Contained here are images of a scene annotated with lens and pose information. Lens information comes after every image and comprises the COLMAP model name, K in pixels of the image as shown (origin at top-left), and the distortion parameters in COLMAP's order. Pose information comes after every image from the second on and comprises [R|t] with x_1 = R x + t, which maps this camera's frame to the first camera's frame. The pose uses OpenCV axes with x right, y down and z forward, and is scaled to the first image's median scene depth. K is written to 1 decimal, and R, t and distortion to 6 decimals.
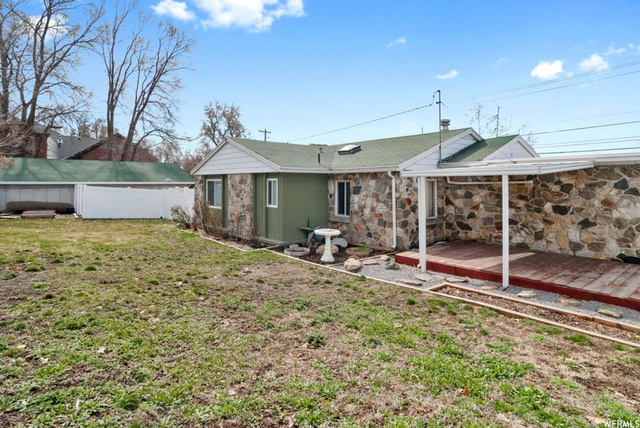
lens RADIAL K [[342.3, 0, 320.2], [0, 342.3, 181.0], [0, 0, 1]] dist [0.000563, 0.000136]
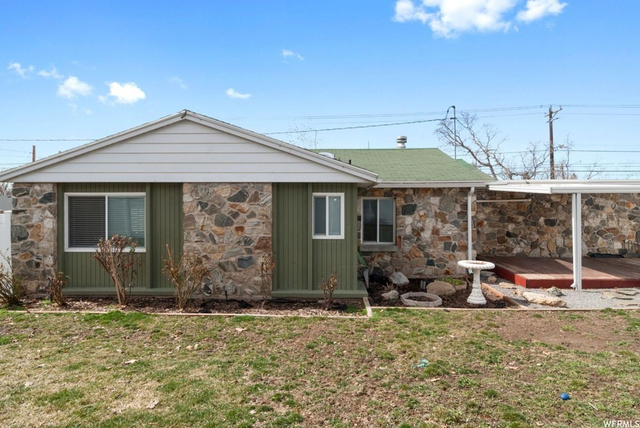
lens RADIAL K [[349.7, 0, 320.9], [0, 349.7, 202.0], [0, 0, 1]] dist [0.000579, -0.000042]
pose [[0.678322, 0.002645, 0.734760, -0.667583], [-0.003691, 0.999993, -0.000192, 0.010652], [-0.734756, -0.002582, 0.678327, 0.623884]]
